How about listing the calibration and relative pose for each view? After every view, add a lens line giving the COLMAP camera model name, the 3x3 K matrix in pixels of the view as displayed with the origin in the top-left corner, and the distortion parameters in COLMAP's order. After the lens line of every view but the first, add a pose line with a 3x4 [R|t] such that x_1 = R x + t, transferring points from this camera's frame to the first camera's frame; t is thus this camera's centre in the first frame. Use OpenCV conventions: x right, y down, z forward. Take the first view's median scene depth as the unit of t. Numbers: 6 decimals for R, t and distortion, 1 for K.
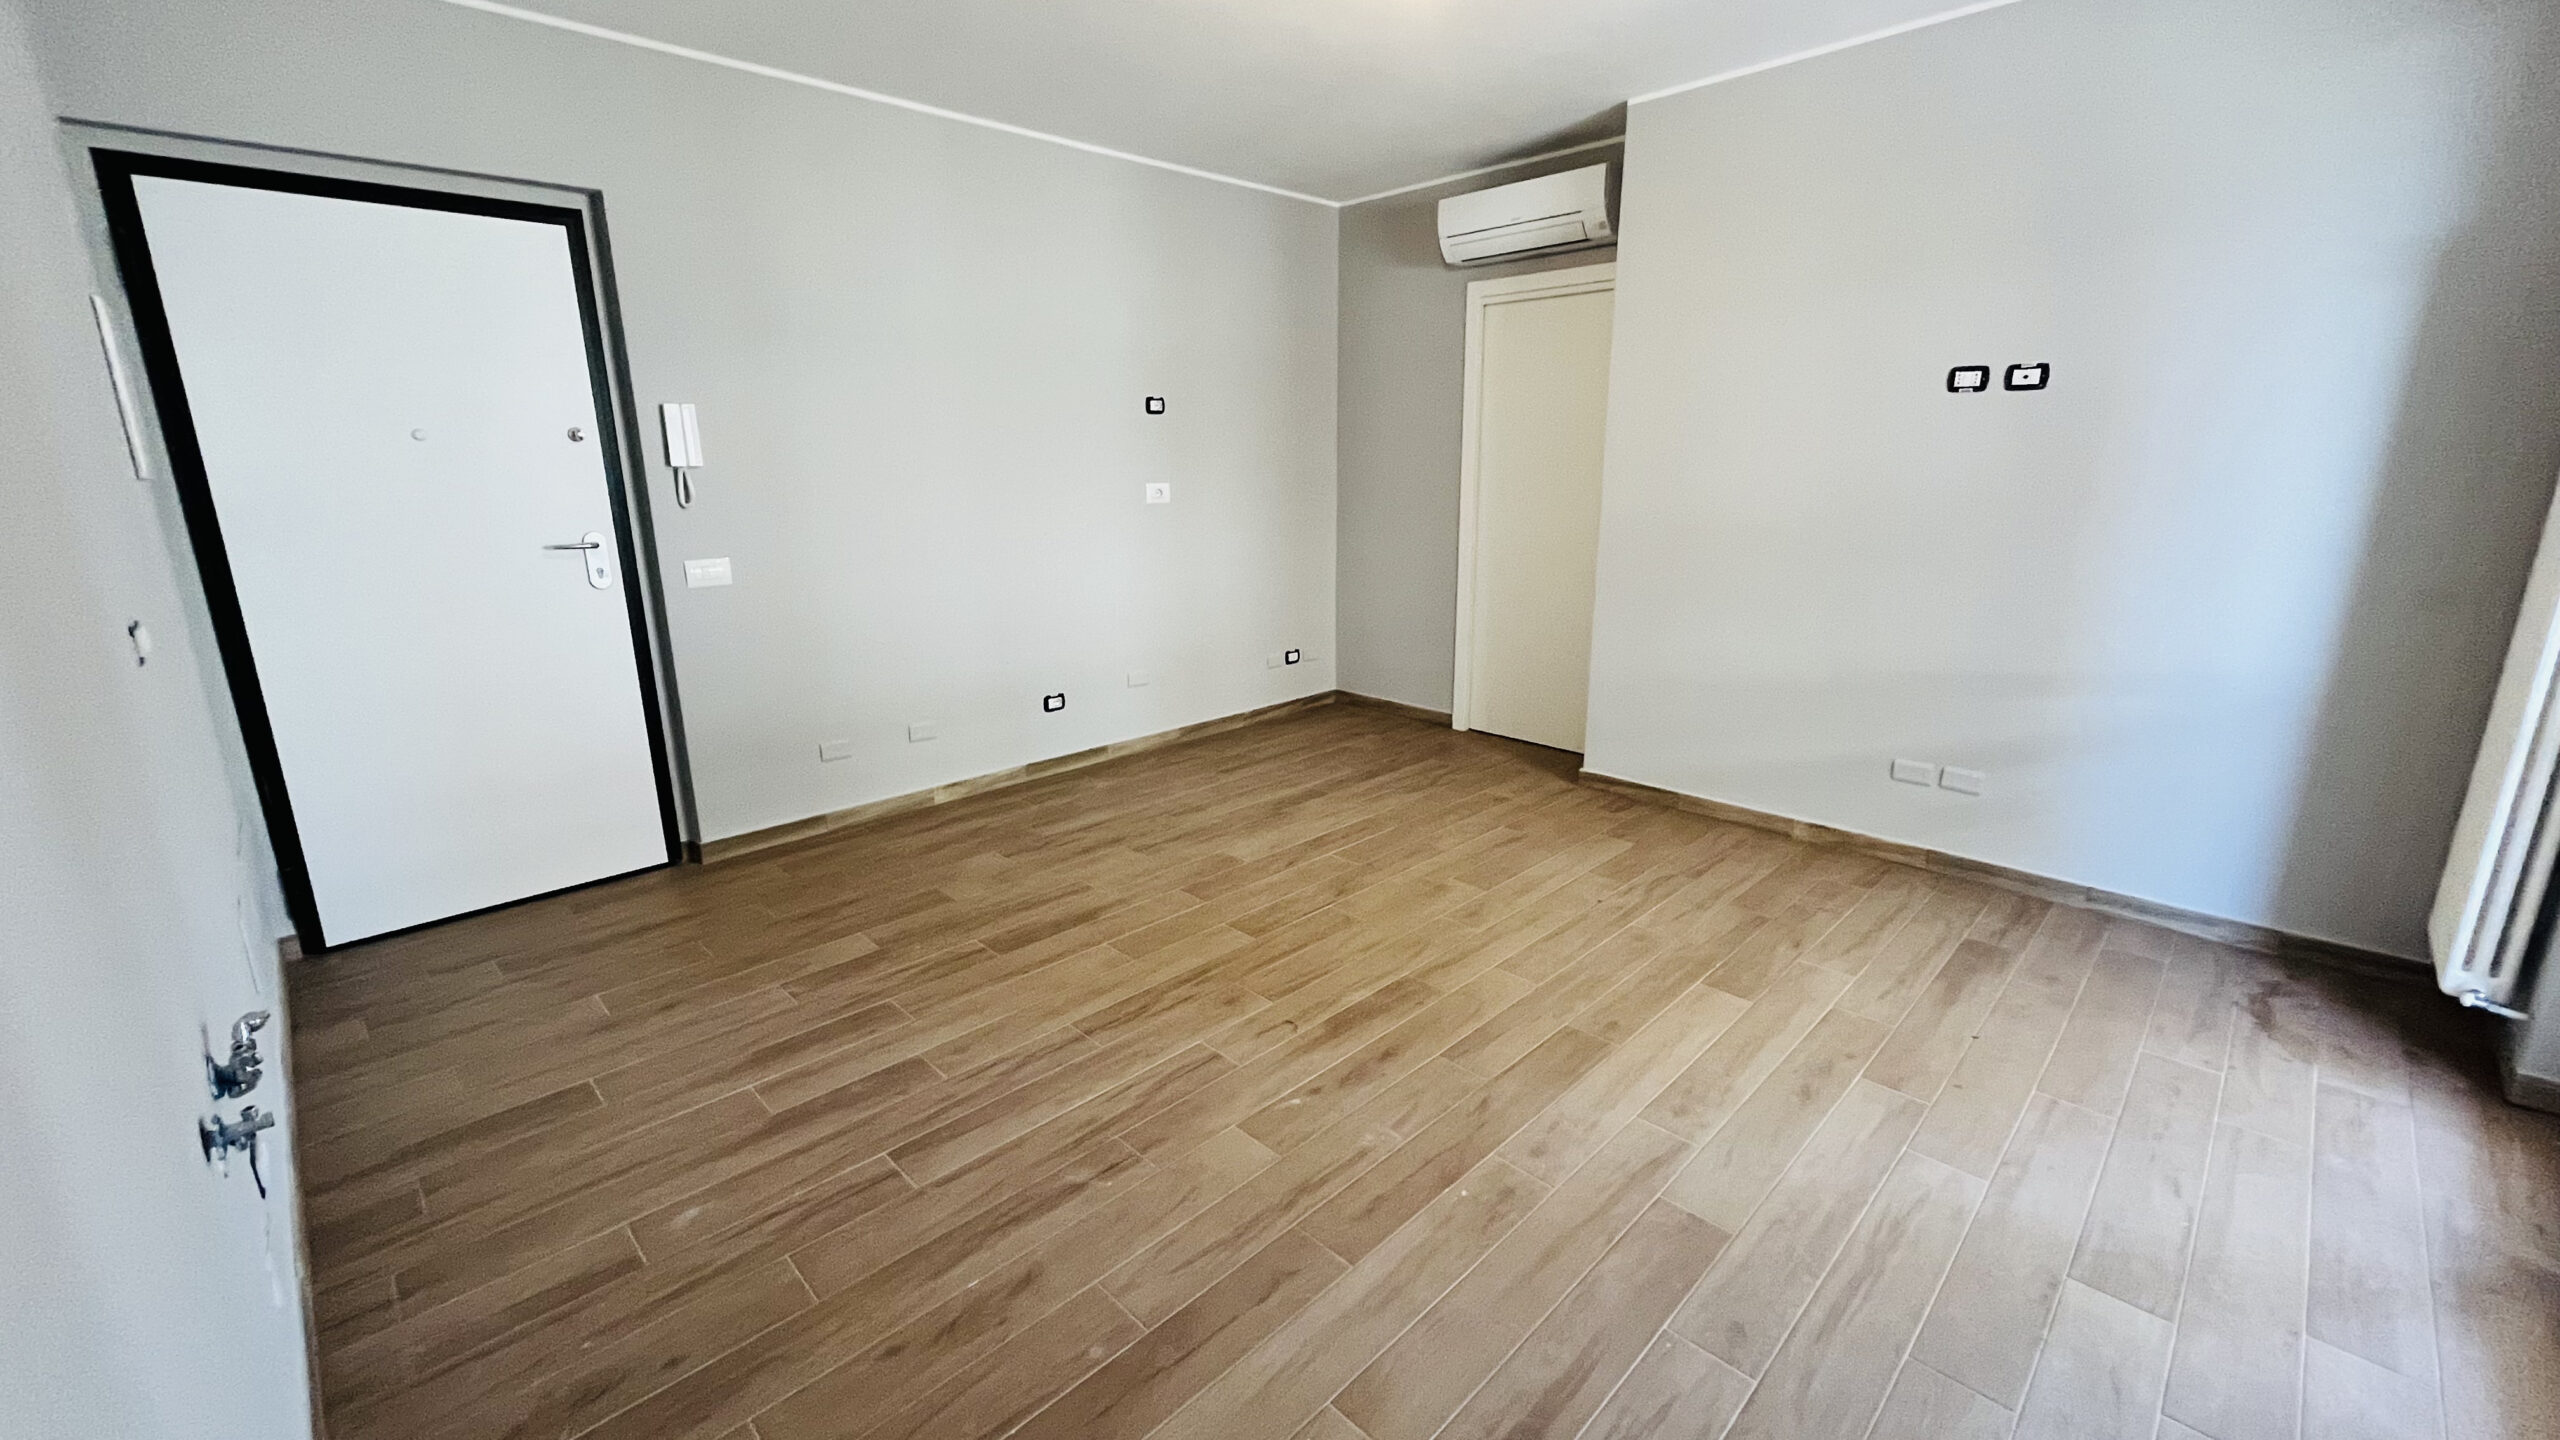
lens RADIAL K [[1040.6, 0, 1277.5], [0, 1040.6, 703.3], [0, 0, 1]] dist [-0.001677, -0.000369]
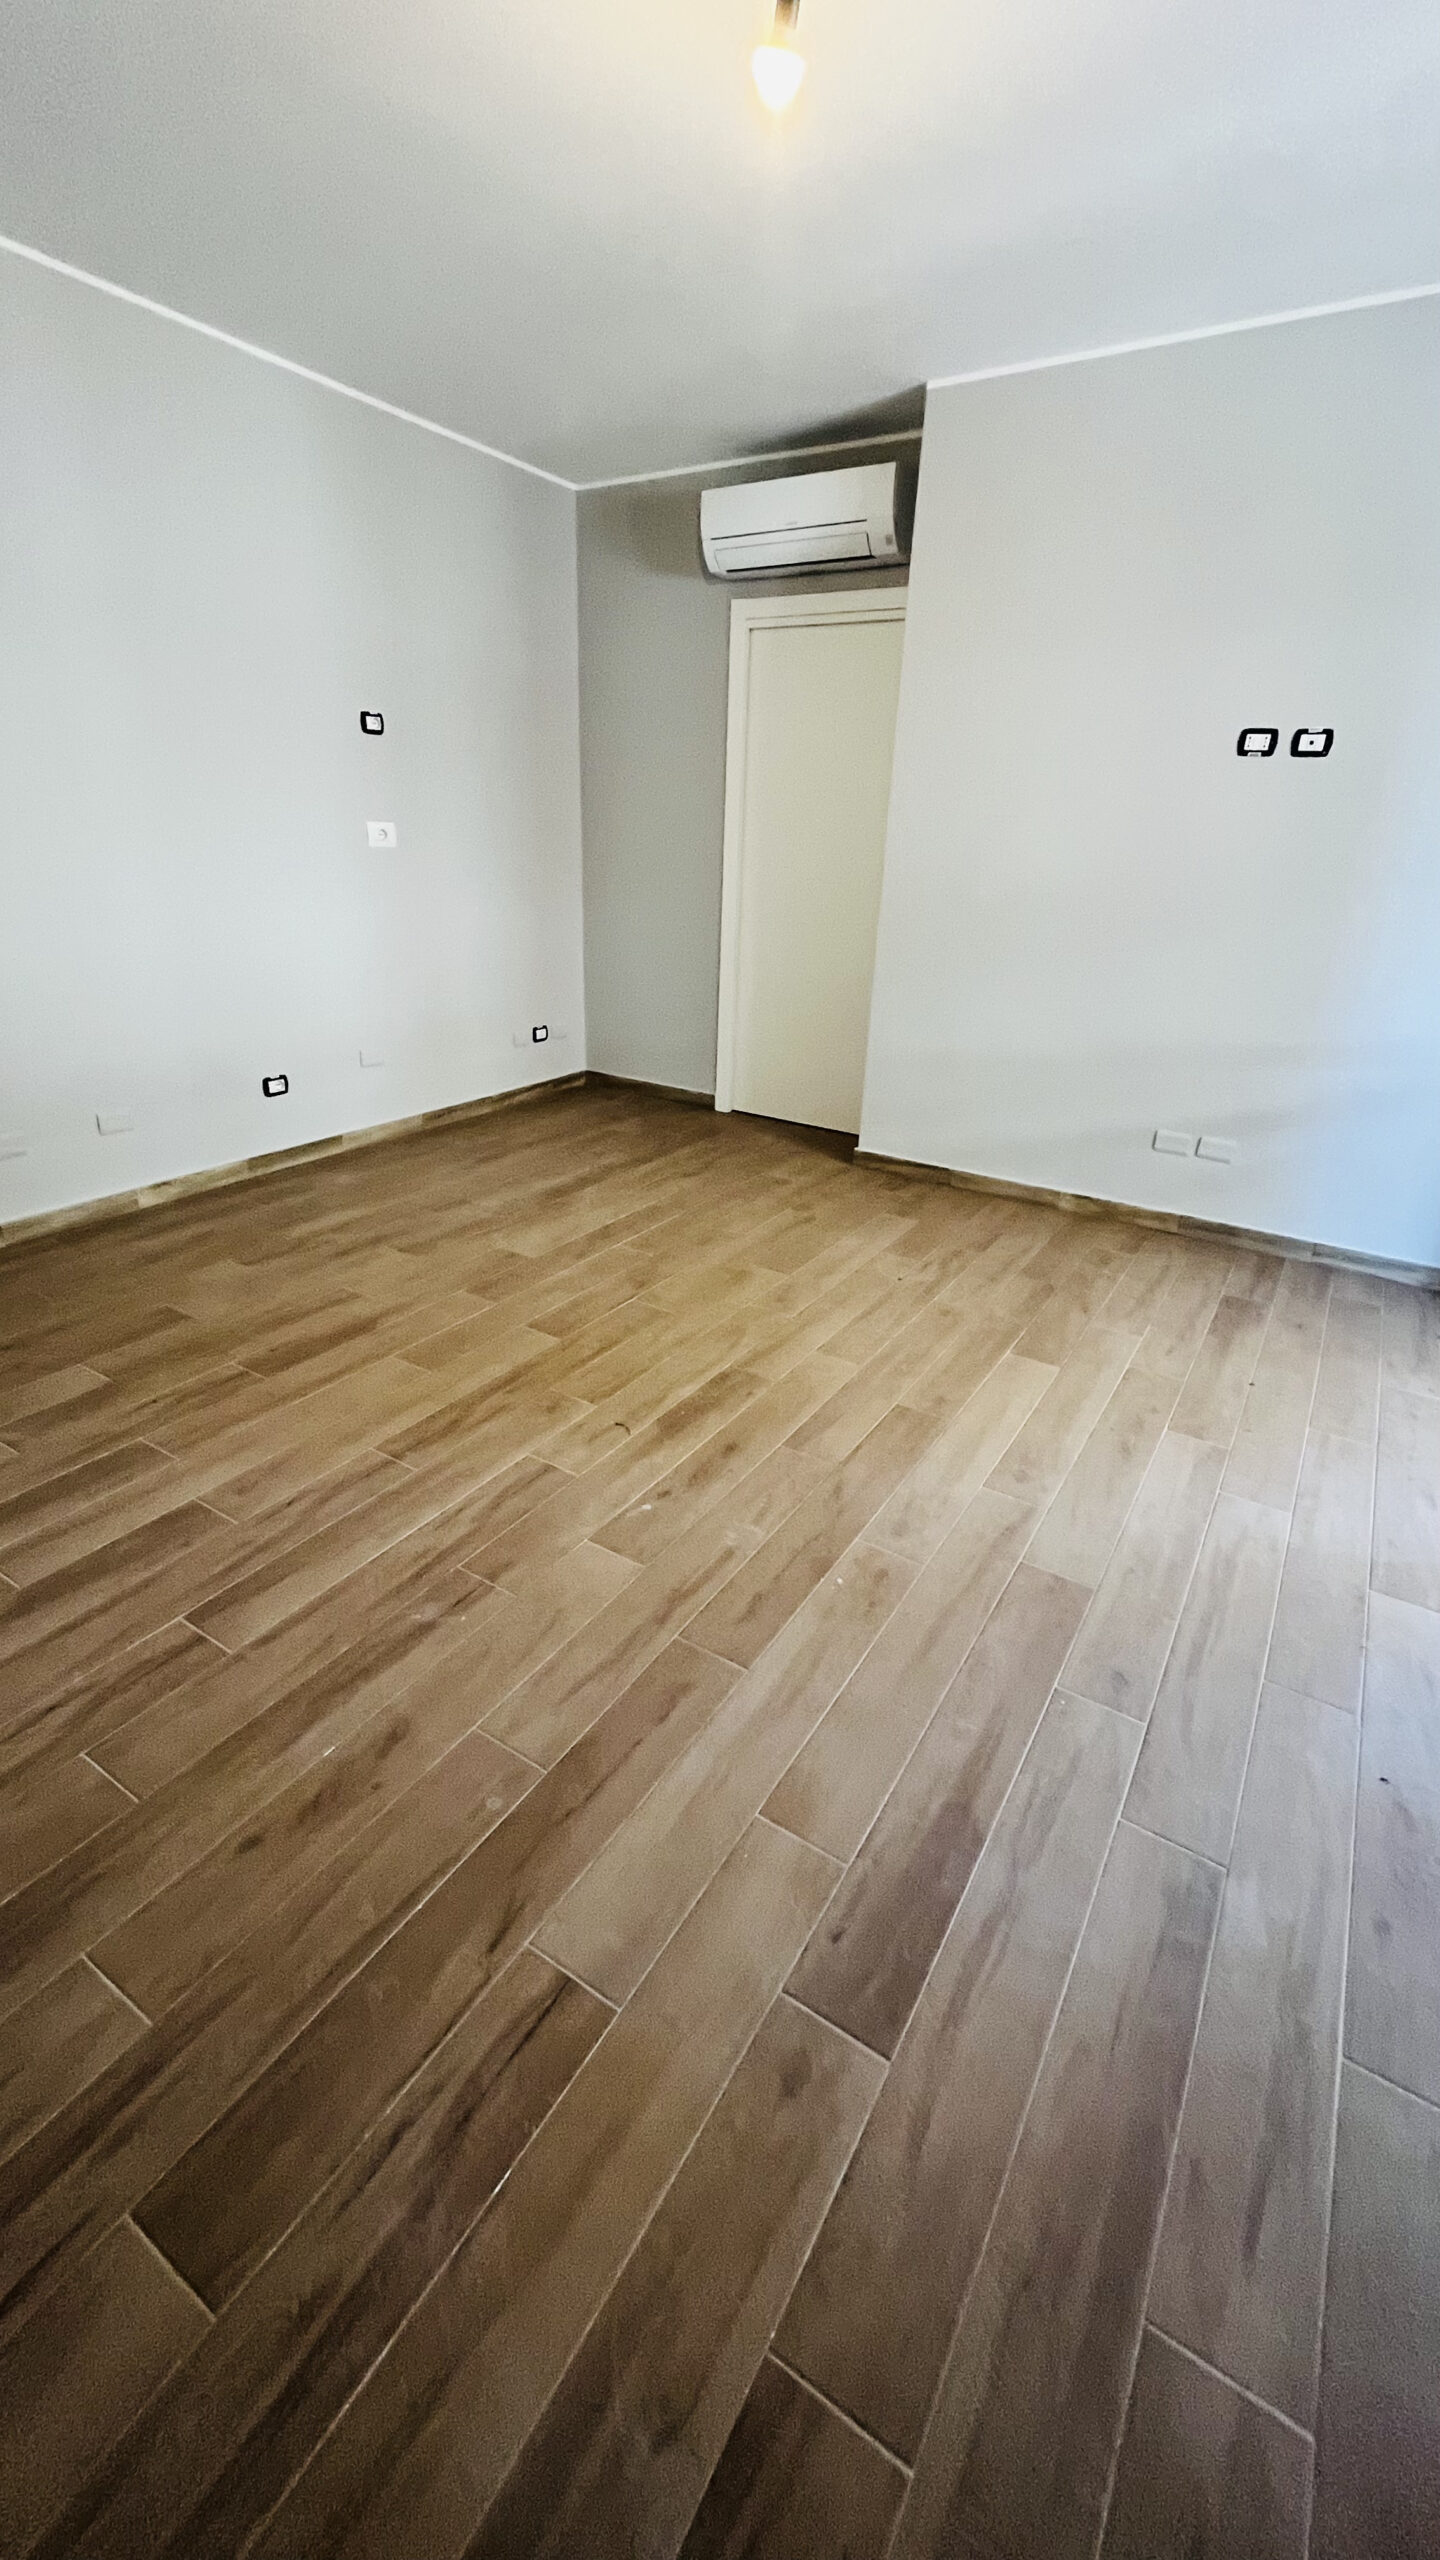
lens RADIAL K [[1040.6, 0, 721.9], [0, 1040.6, 1270.5], [0, 0, 1]] dist [-0.001677, -0.000369]
pose [[0.971101, -0.051271, 0.233099, -0.092983], [0.010992, 0.985225, 0.170913, 0.010175], [-0.238418, -0.163411, 0.957316, 0.092107]]
